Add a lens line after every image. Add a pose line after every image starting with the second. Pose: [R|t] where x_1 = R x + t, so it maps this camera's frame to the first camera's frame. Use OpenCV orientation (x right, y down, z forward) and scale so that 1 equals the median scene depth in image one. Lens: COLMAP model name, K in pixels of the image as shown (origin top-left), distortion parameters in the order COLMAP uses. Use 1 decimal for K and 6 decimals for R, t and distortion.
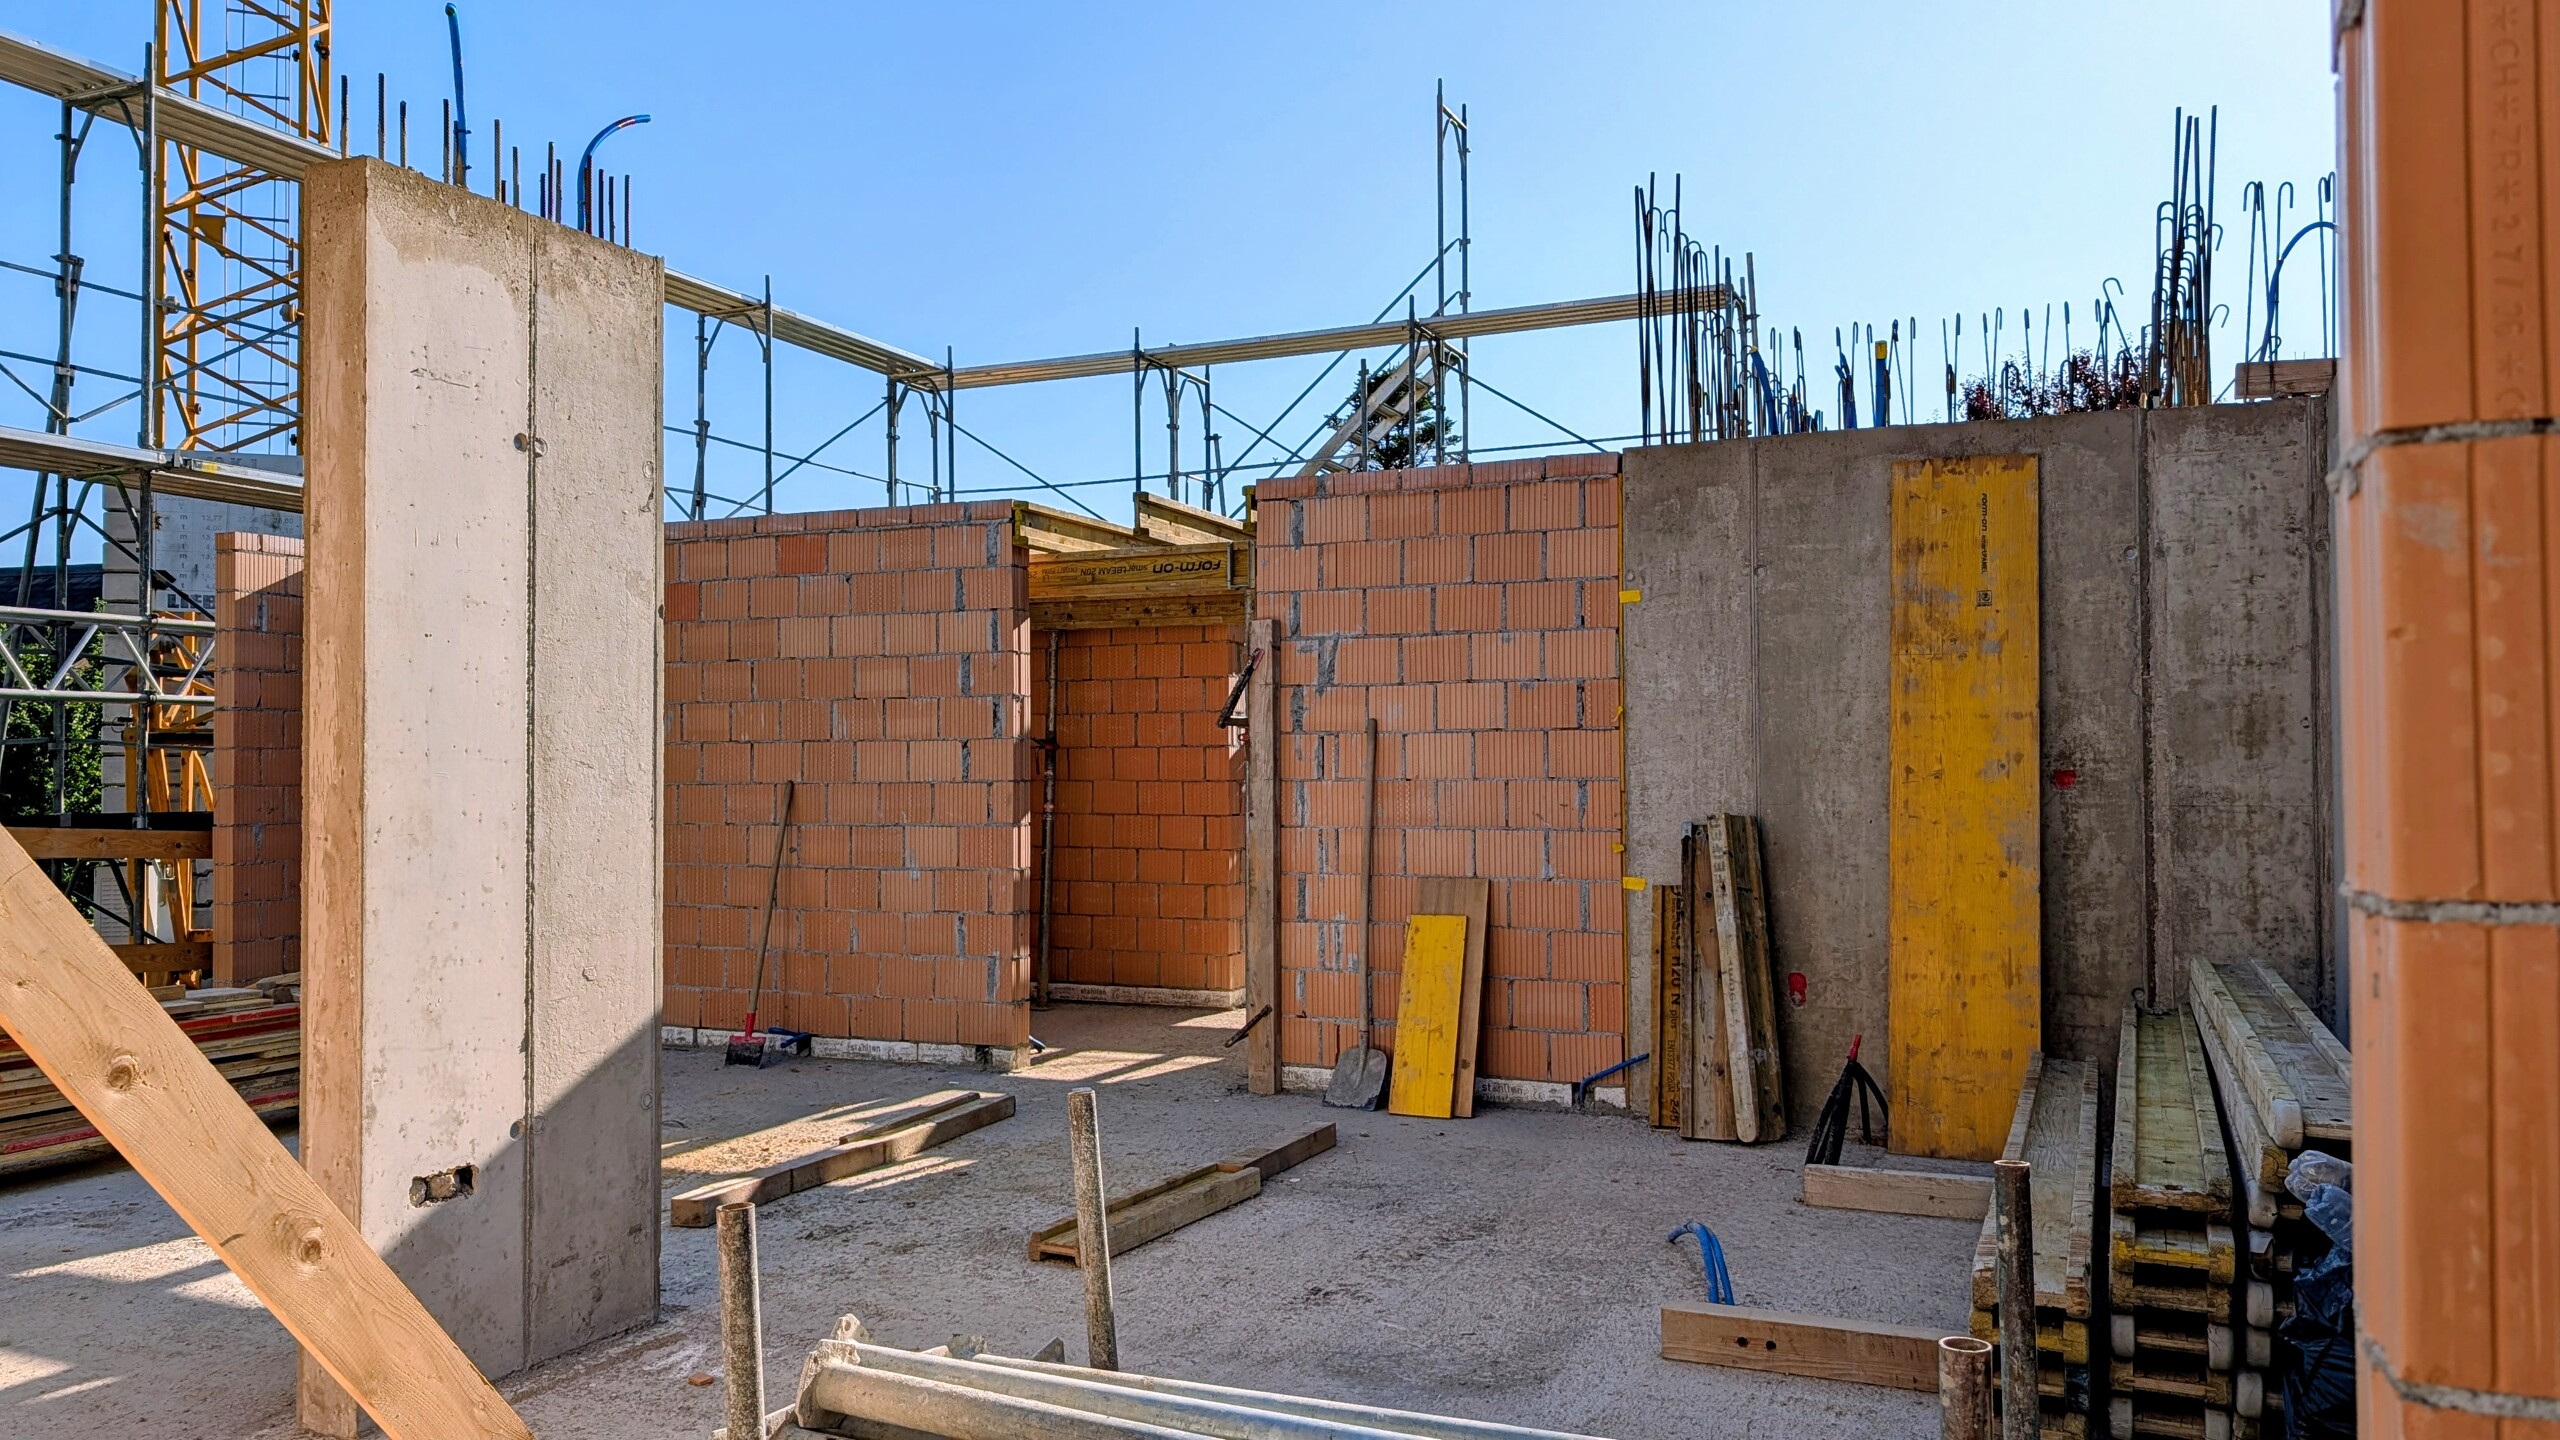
lens RADIAL K [[1833.2, 0, 1280.0], [0, 1833.2, 720.0], [0, 0, 1]] dist [0.165075, -0.342400]
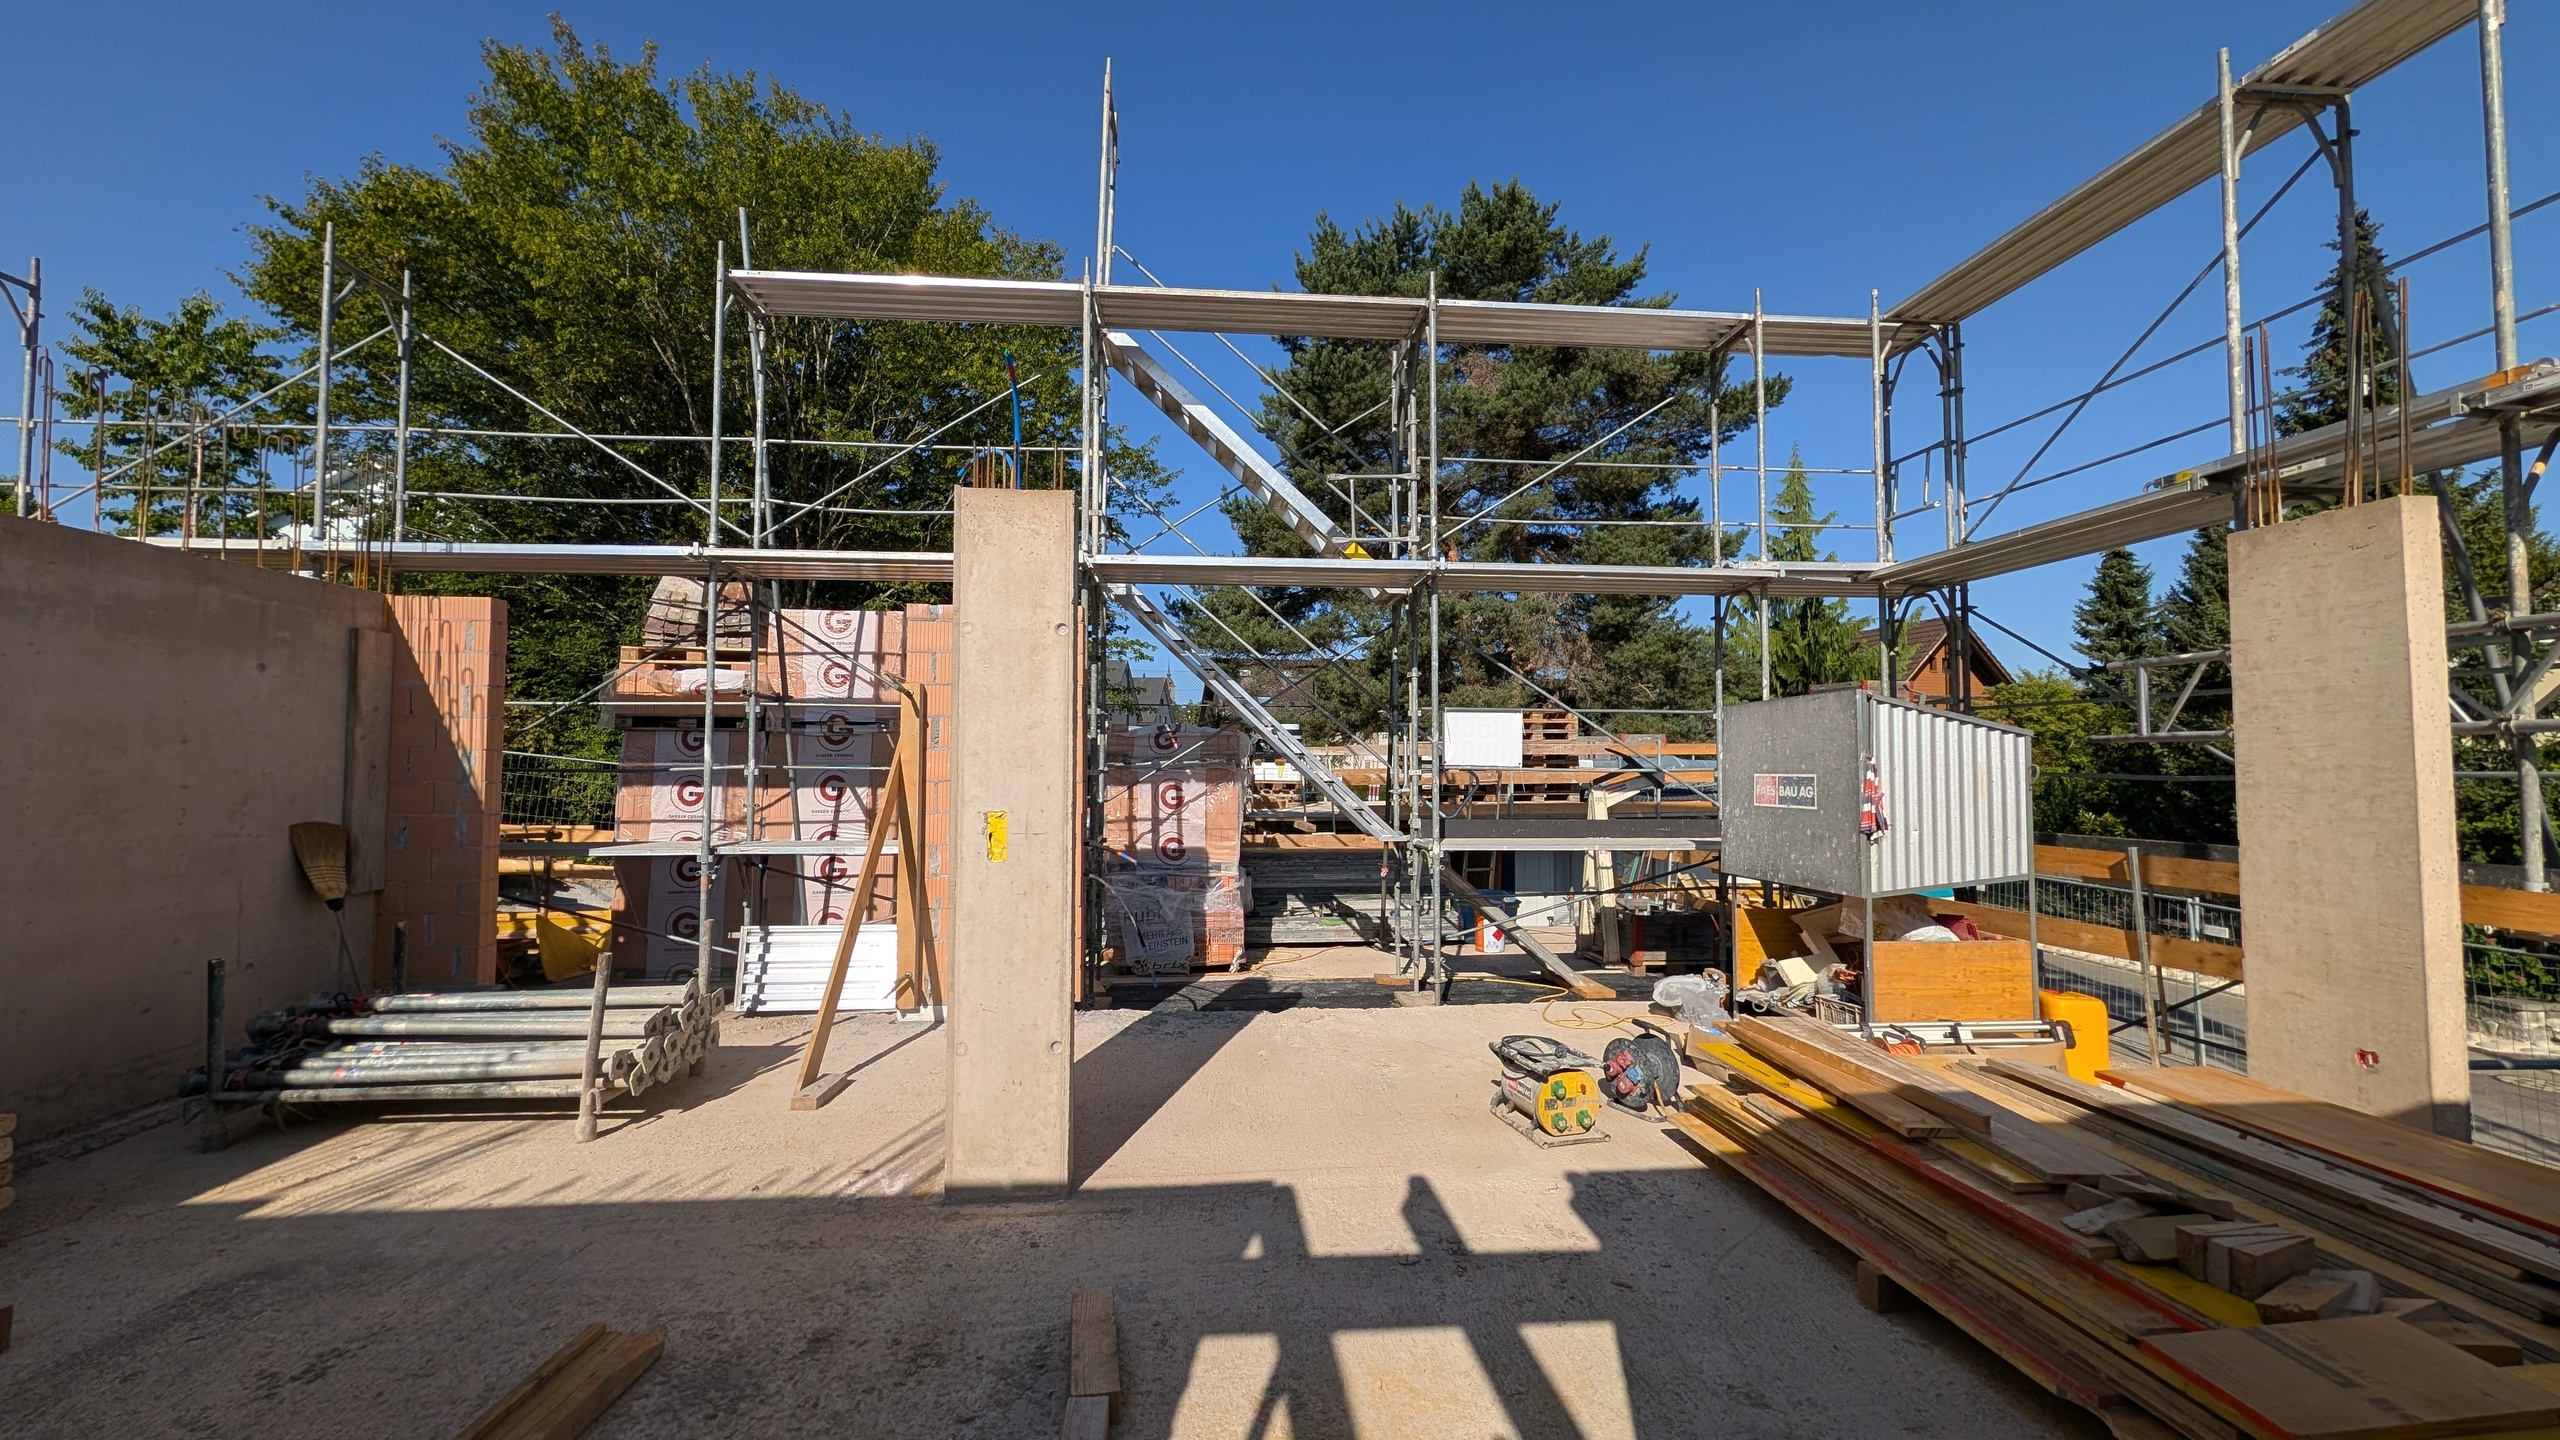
lens RADIAL K [[970.2, 0, 1280.0], [0, 970.2, 720.0], [0, 0, 1]] dist [-0.002116, -0.000243]
pose [[-0.875991, -0.019359, -0.481939, -0.100651], [0.016355, 0.997427, -0.069793, -0.000300], [0.482050, -0.069020, -0.873421, 0.978061]]
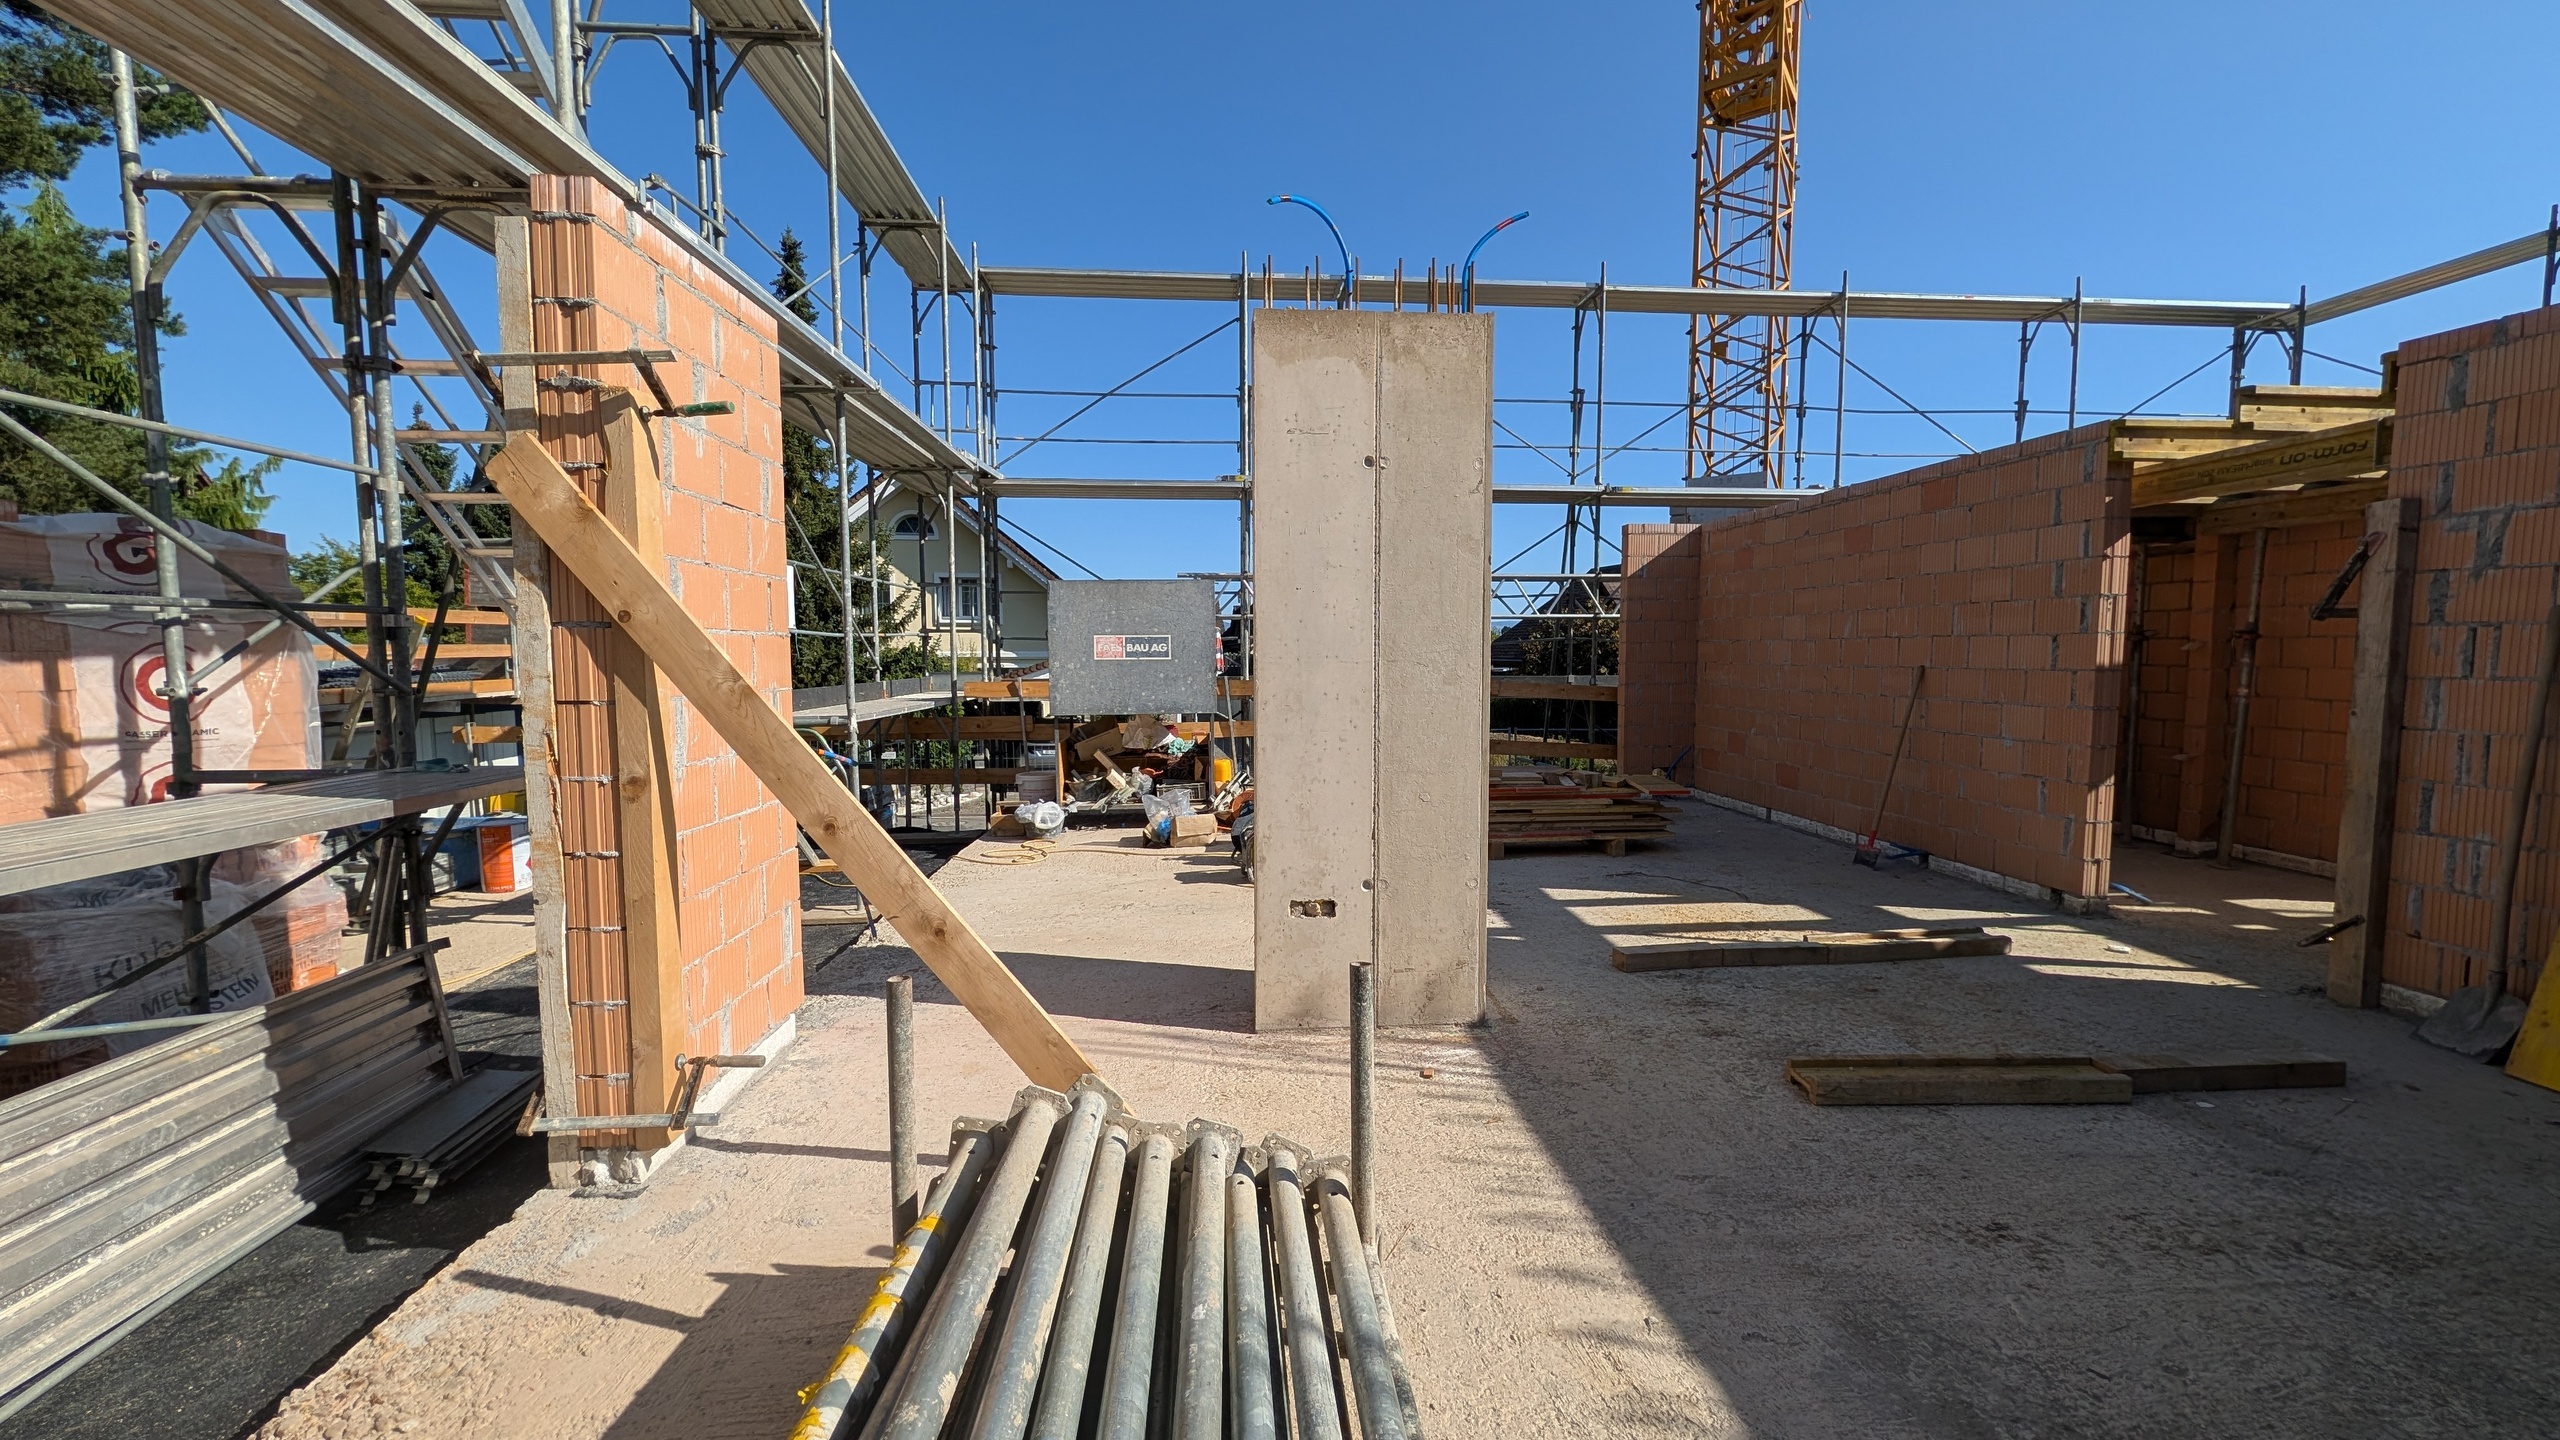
lens RADIAL K [[983.4, 0, 1267.7], [0, 983.4, 724.4], [0, 0, 1]] dist [-0.016158, 0.005326]
pose [[0.466186, 0.069824, -0.881927, 0.150873], [0.026011, 0.995368, 0.092555, -0.002832], [0.884304, -0.066087, 0.462211, 0.257127]]
